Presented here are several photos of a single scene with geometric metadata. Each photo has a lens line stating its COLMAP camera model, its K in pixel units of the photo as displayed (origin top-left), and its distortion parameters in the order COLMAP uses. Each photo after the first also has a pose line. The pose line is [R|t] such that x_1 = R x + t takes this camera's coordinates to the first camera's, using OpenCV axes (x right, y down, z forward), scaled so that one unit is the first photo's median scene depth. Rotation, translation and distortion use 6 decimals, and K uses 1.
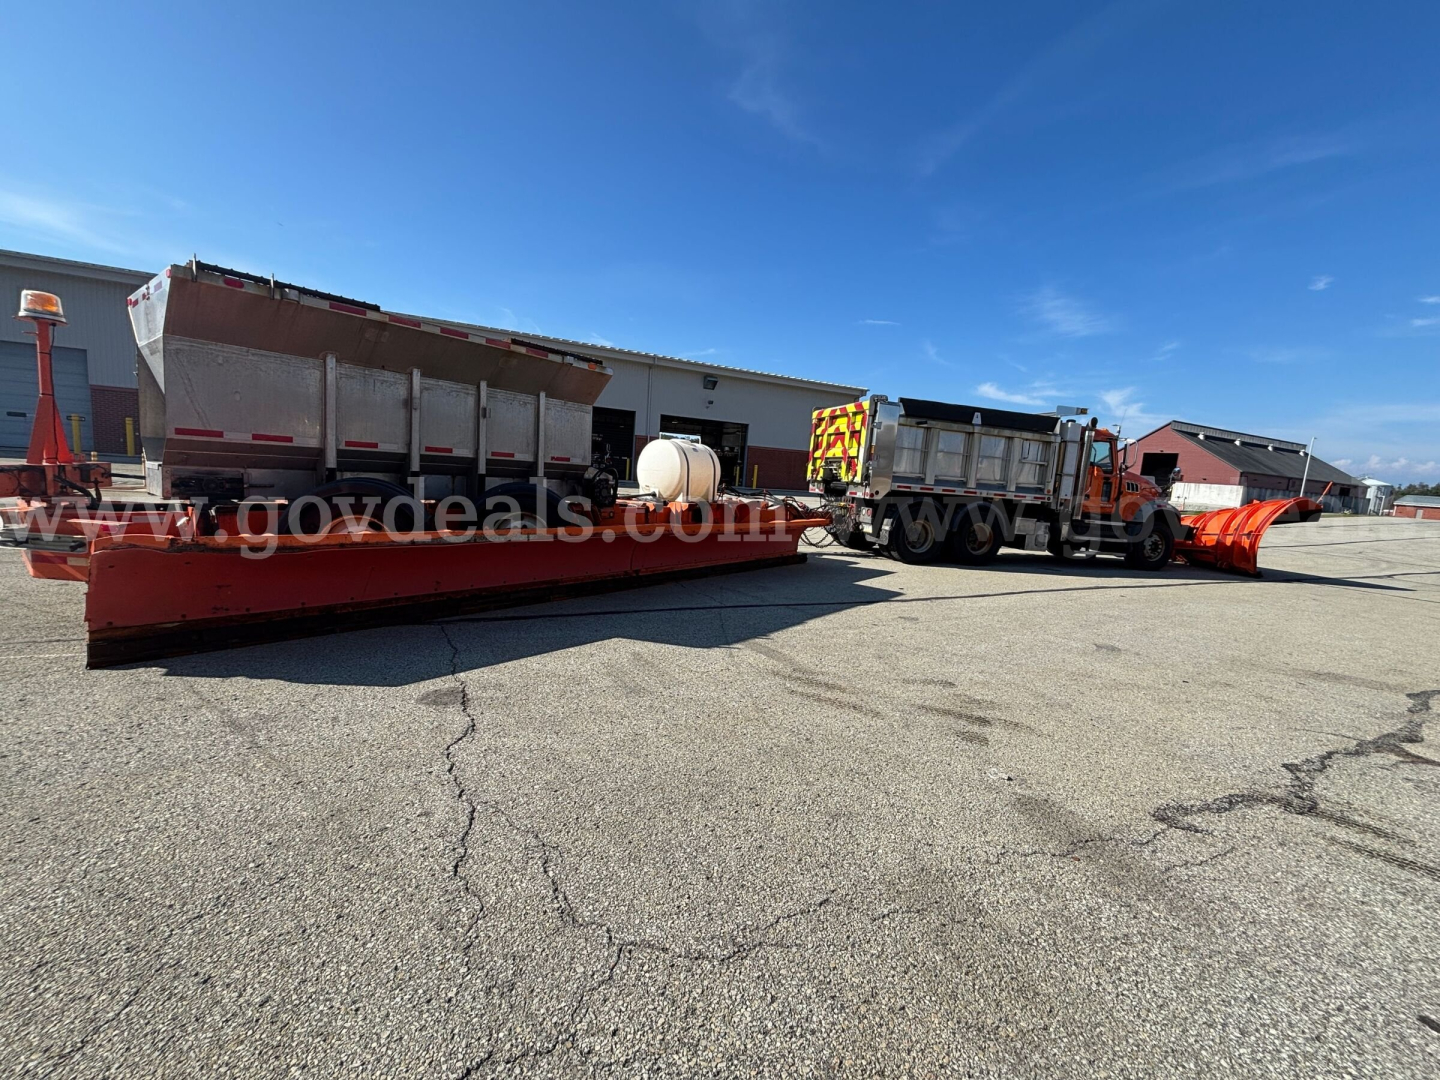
lens RADIAL K [[585.8, 0, 710.5], [0, 585.8, 534.4], [0, 0, 1]] dist [0.001773, 0.000530]
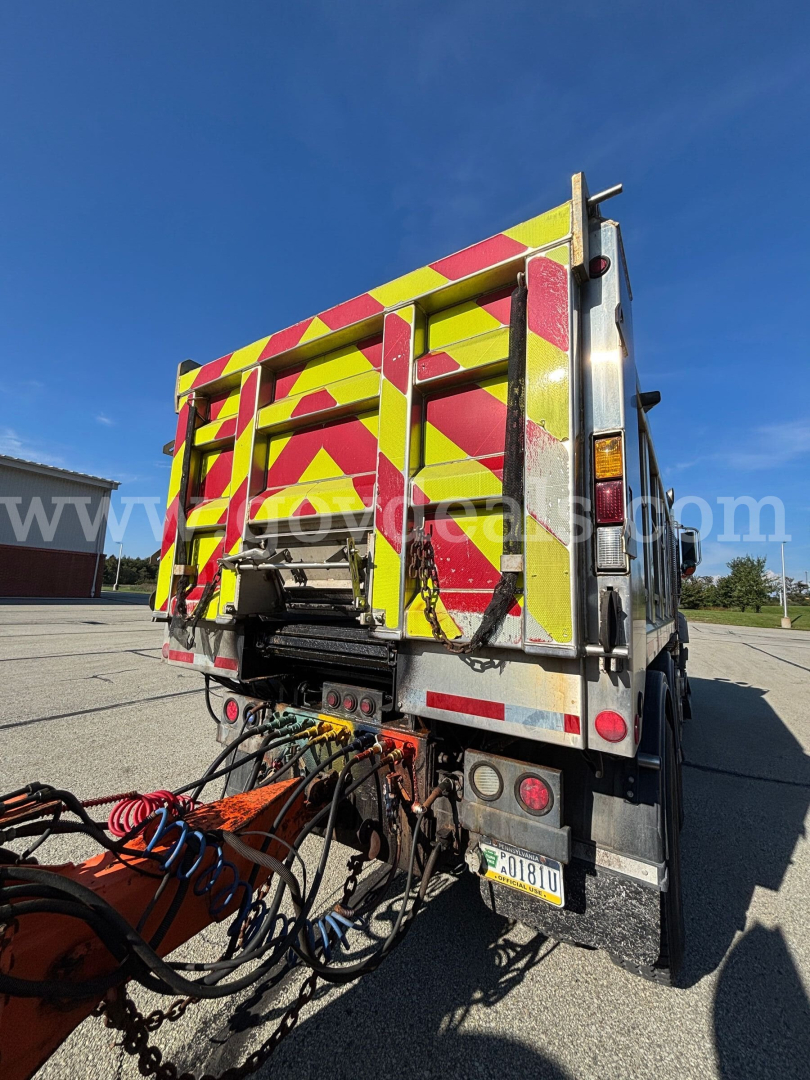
lens RADIAL K [[449.5, 0, 405.0], [0, 449.5, 540.0], [0, 0, 1]] dist [0.000593, -0.000001]
pose [[0.753077, 0.040224, 0.656702, 0.123263], [0.085203, 0.983762, -0.157963, -0.090447], [-0.652392, 0.174911, 0.737421, 0.817744]]
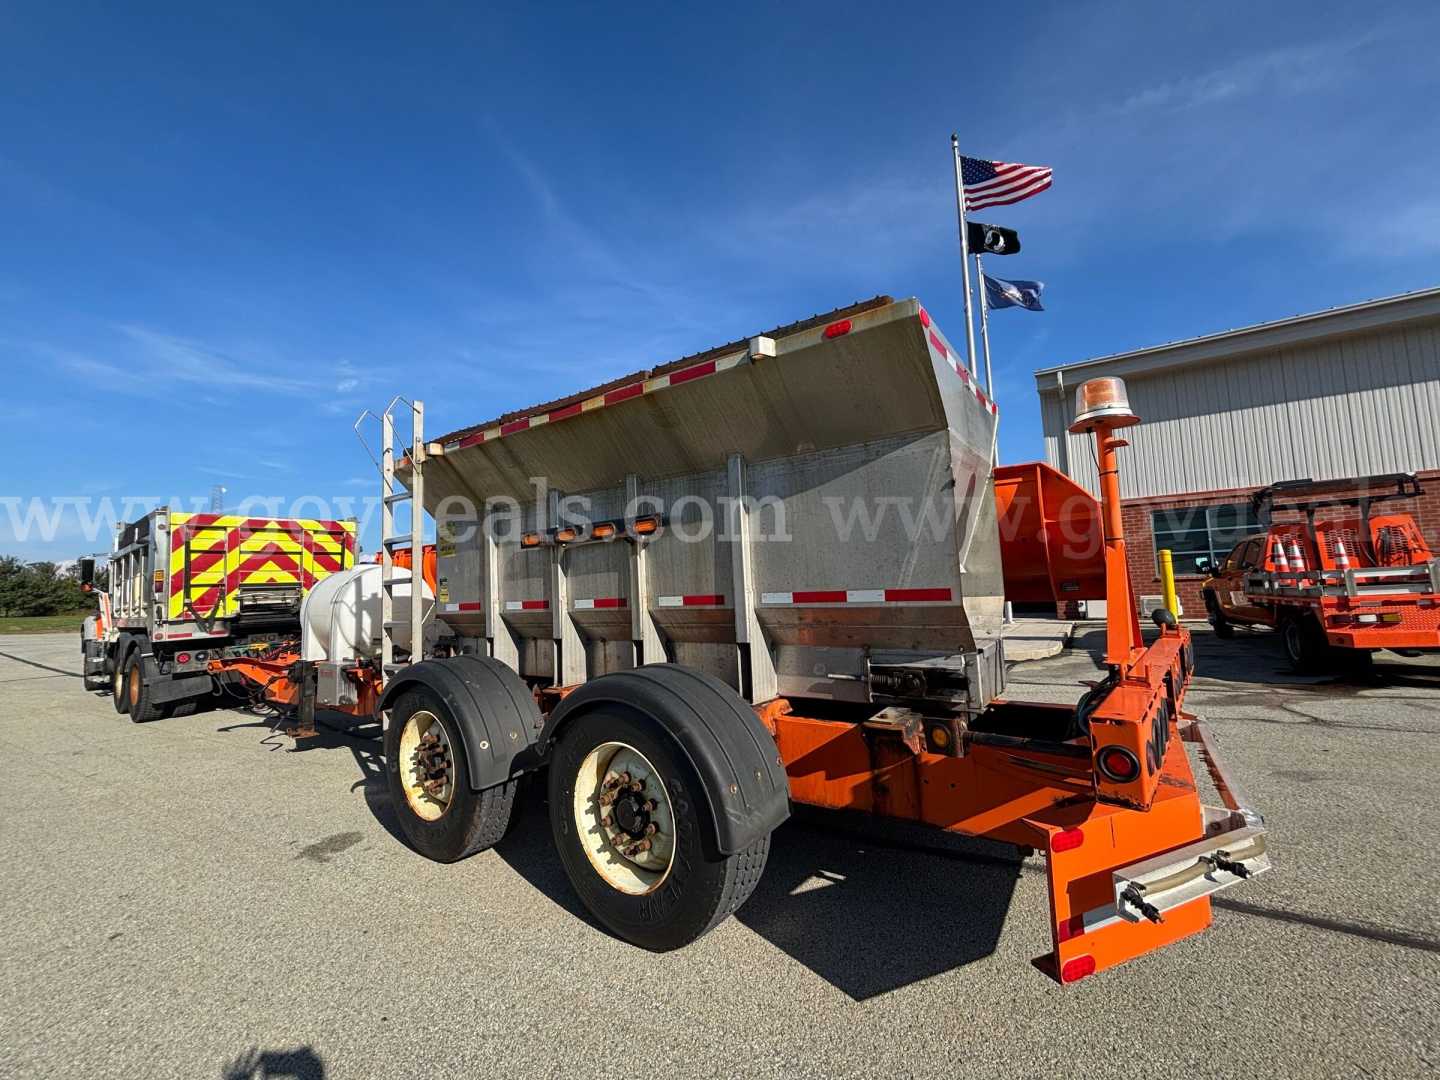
lens RADIAL K [[585.8, 0, 710.5], [0, 585.8, 534.4], [0, 0, 1]] dist [0.001773, 0.000530]
pose [[-0.575430, 0.025647, 0.817449, -0.705791], [0.082195, 0.996261, 0.026603, -0.161865], [-0.813710, 0.082499, -0.575387, 0.930892]]
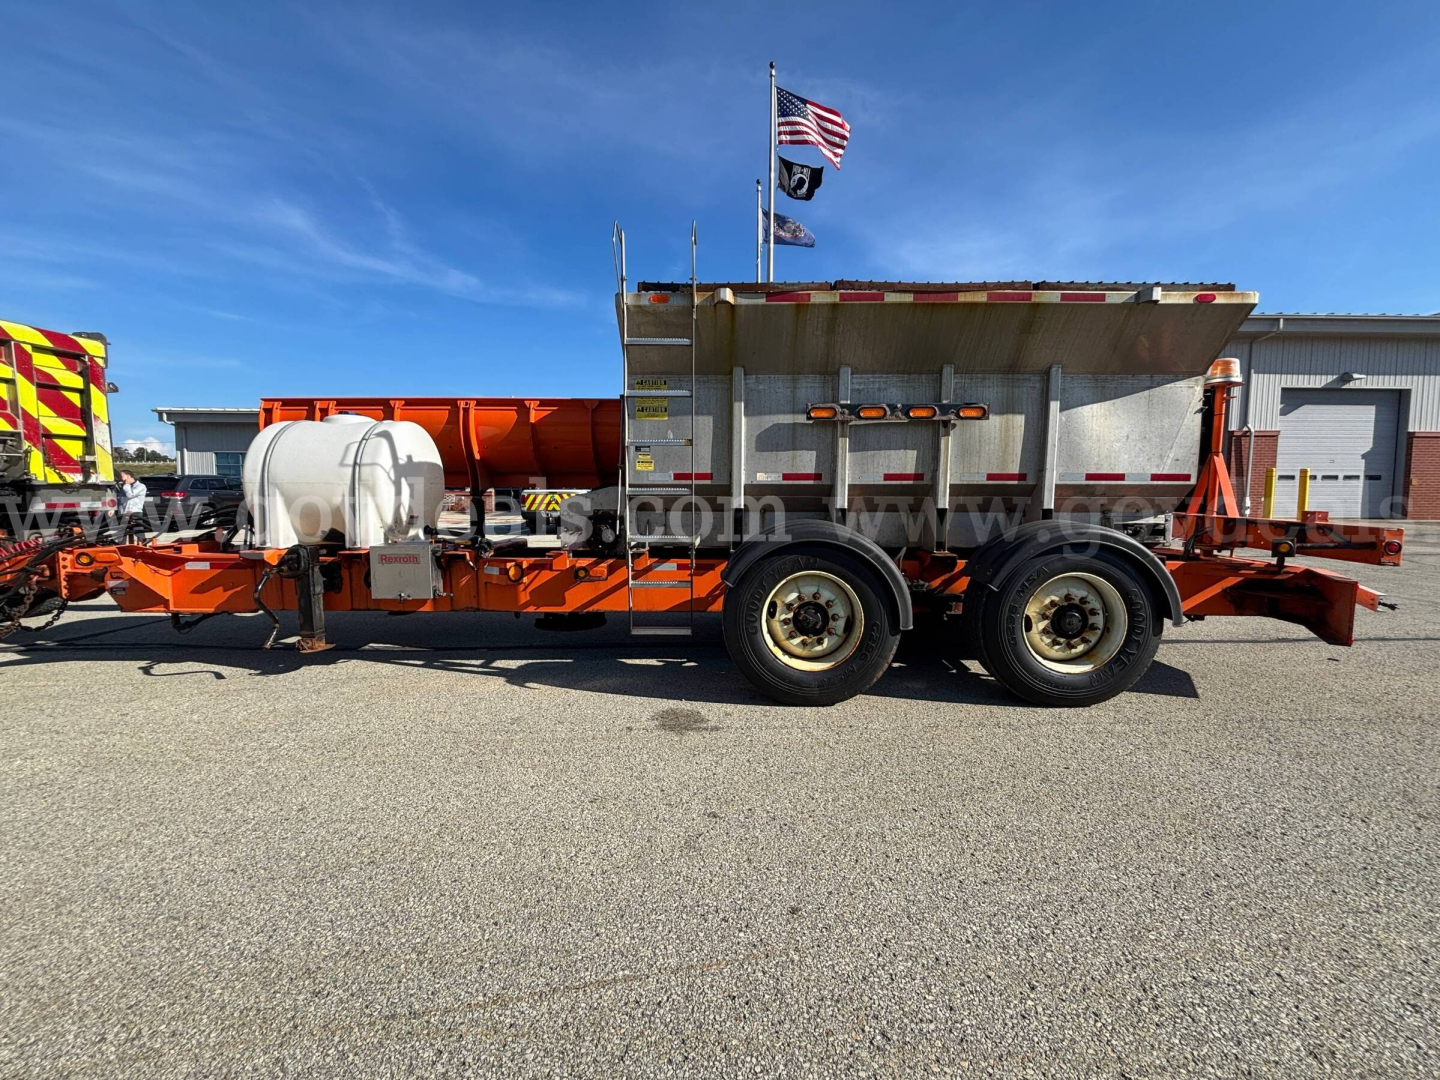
lens RADIAL K [[587.2, 0, 731.0], [0, 587.2, 536.8], [0, 0, 1]] dist [0.000507, -0.003451]
pose [[-0.934507, -0.103948, 0.340428, -0.455956], [-0.035714, 0.978964, 0.200883, -0.154007], [-0.354149, 0.175568, -0.918561, 1.160419]]
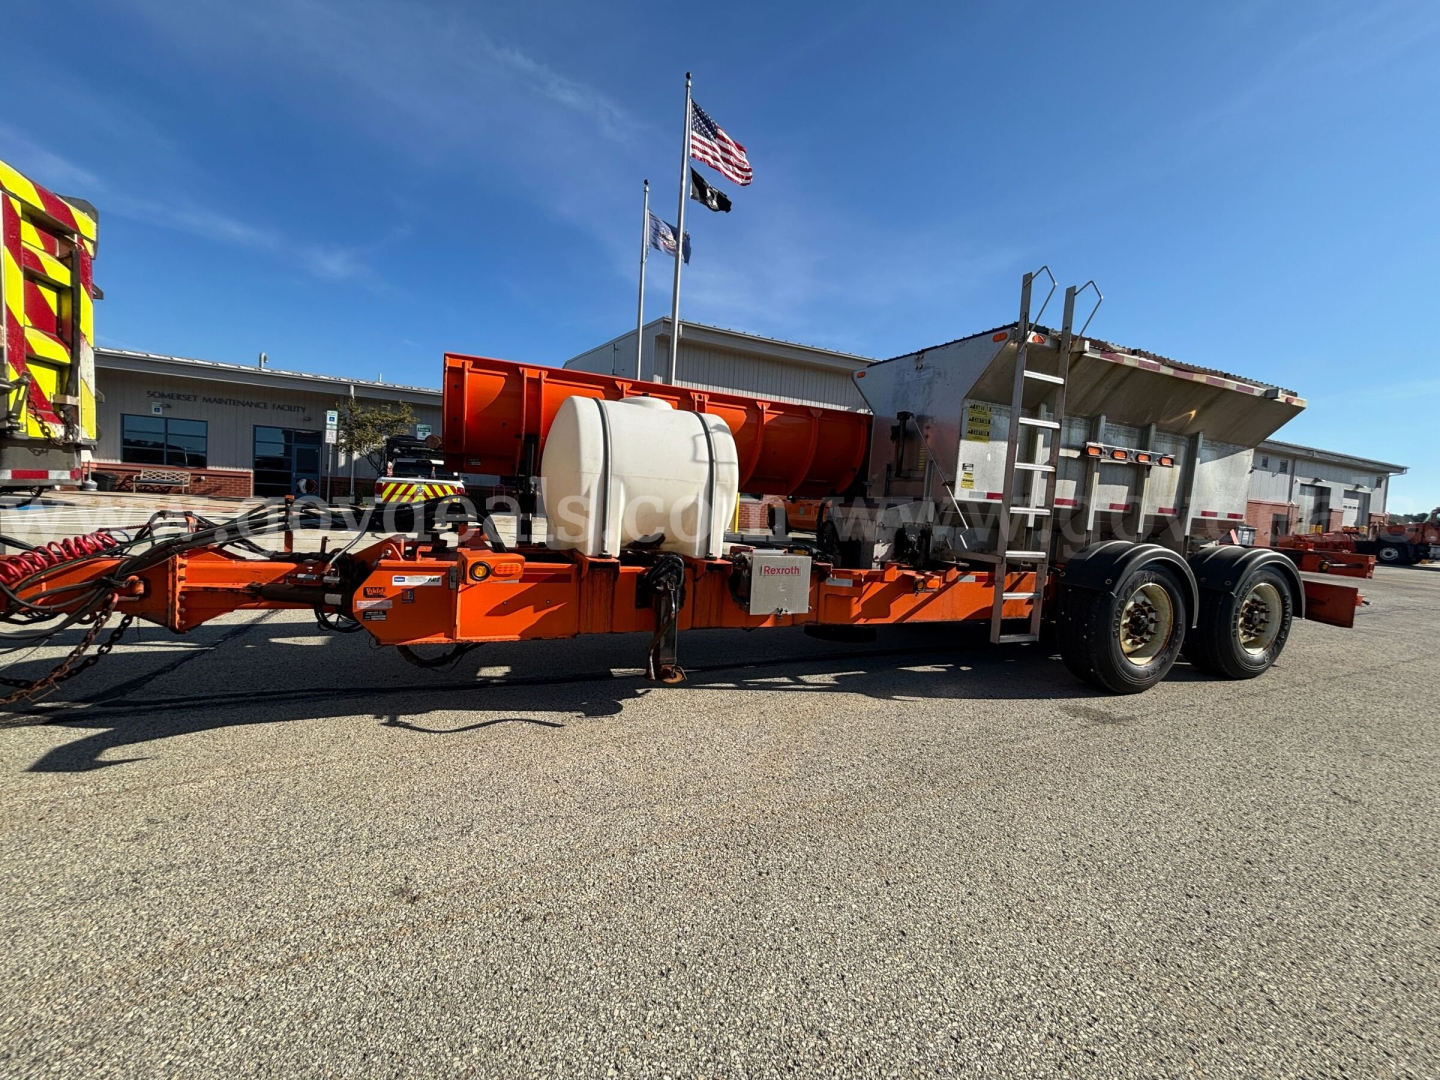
lens RADIAL K [[585.8, 0, 710.5], [0, 585.8, 534.4], [0, 0, 1]] dist [0.001773, 0.000530]
pose [[-0.988646, -0.131097, -0.073433, -0.093060], [-0.141224, 0.977599, 0.156066, -0.127203], [0.051328, 0.164665, -0.985013, 1.216912]]
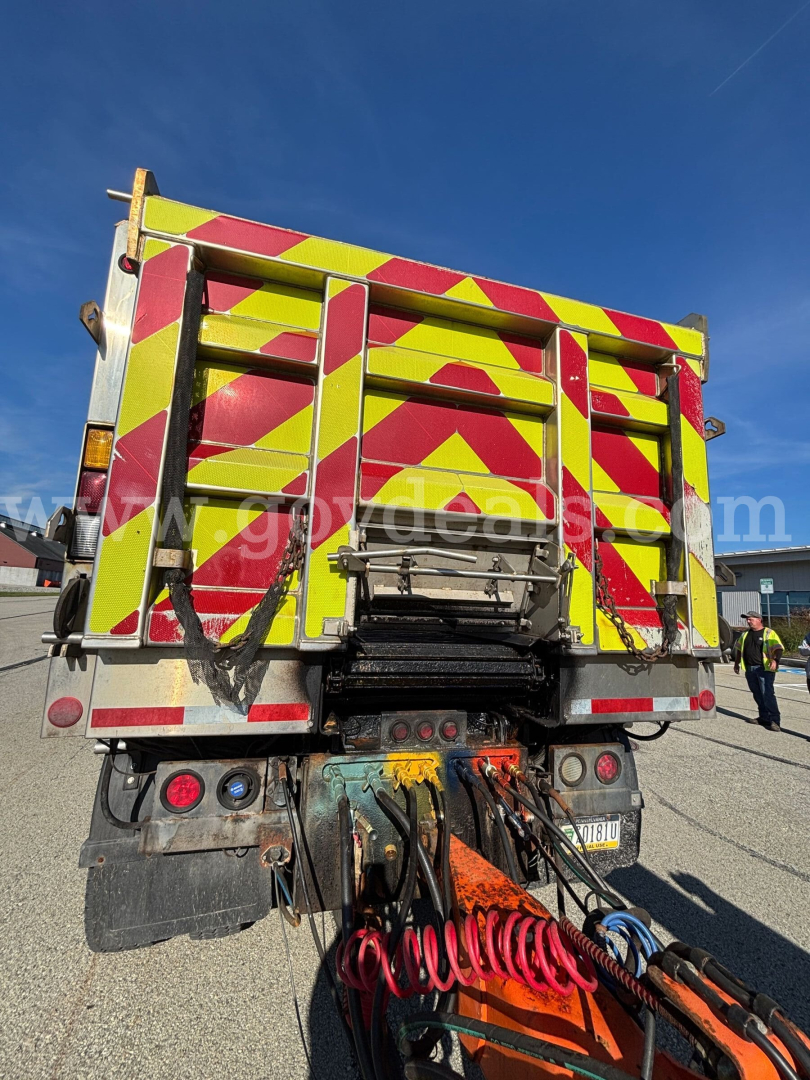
lens RADIAL K [[440.4, 0, 417.8], [0, 440.4, 543.7], [0, 0, 1]] dist [0.000507, -0.003451]
pose [[0.003240, 0.071242, 0.997454, 0.071622], [0.057185, 0.995814, -0.071310, -0.110042], [-0.998358, 0.057271, -0.000847, 0.974618]]
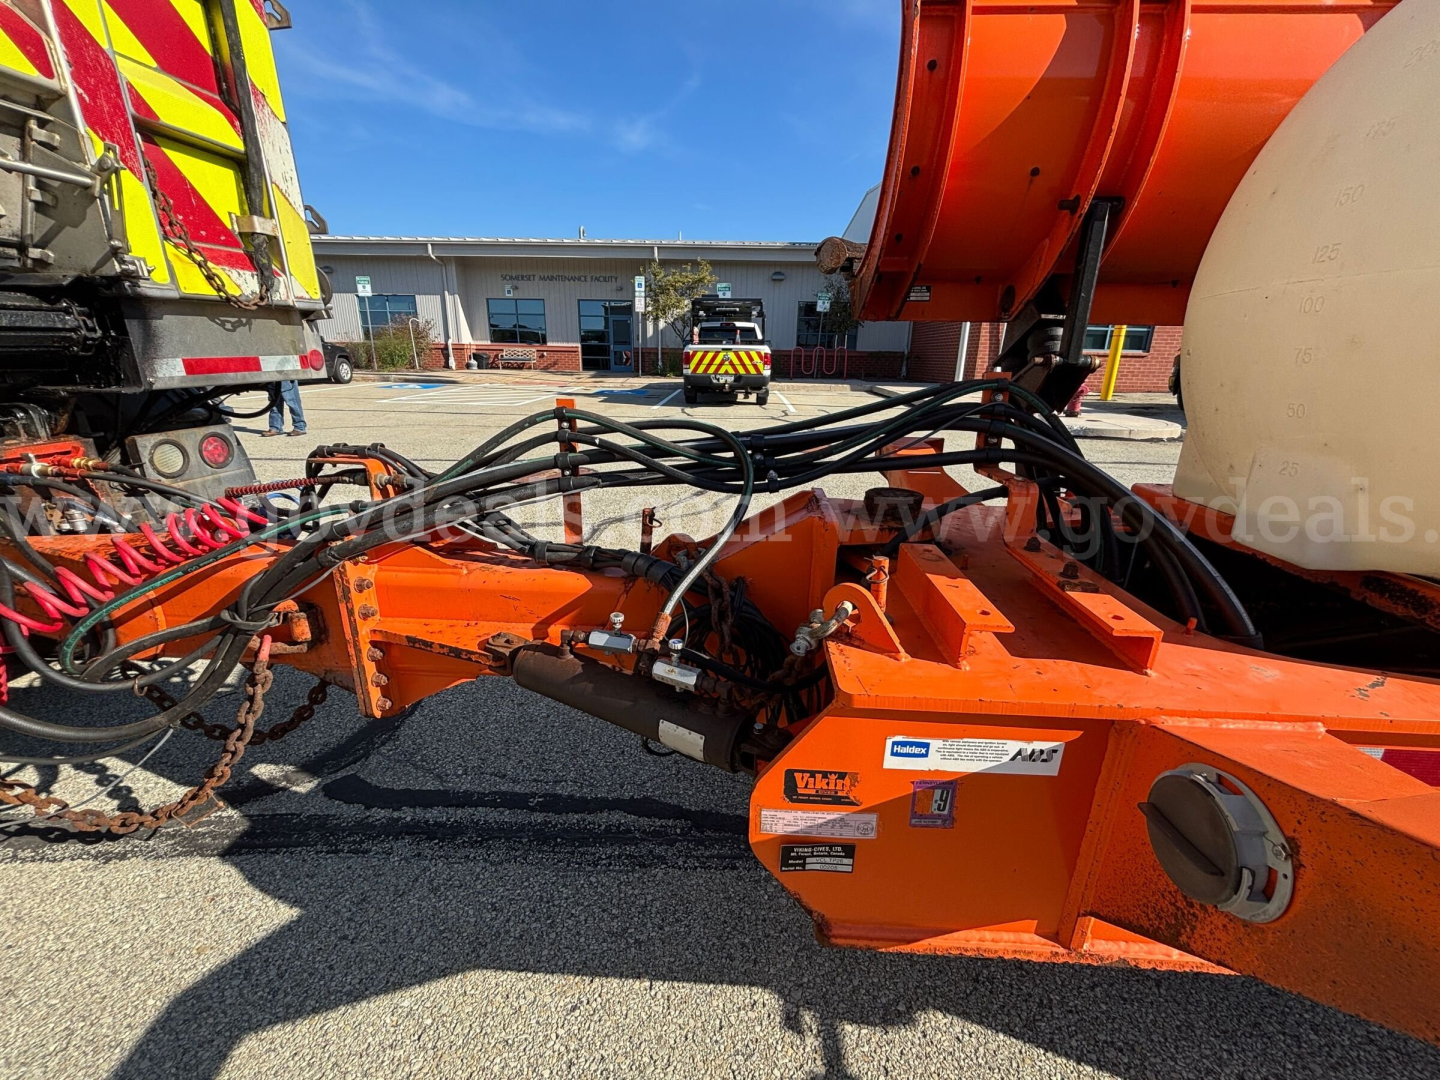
lens RADIAL K [[568.2, 0, 709.6], [0, 568.2, 538.4], [0, 0, 1]] dist [0.002365, -0.003482]
pose [[-0.919768, -0.207953, 0.332839, 0.024458], [-0.047763, 0.901088, 0.430998, -0.096150], [-0.389545, 0.380521, -0.838724, 1.013218]]
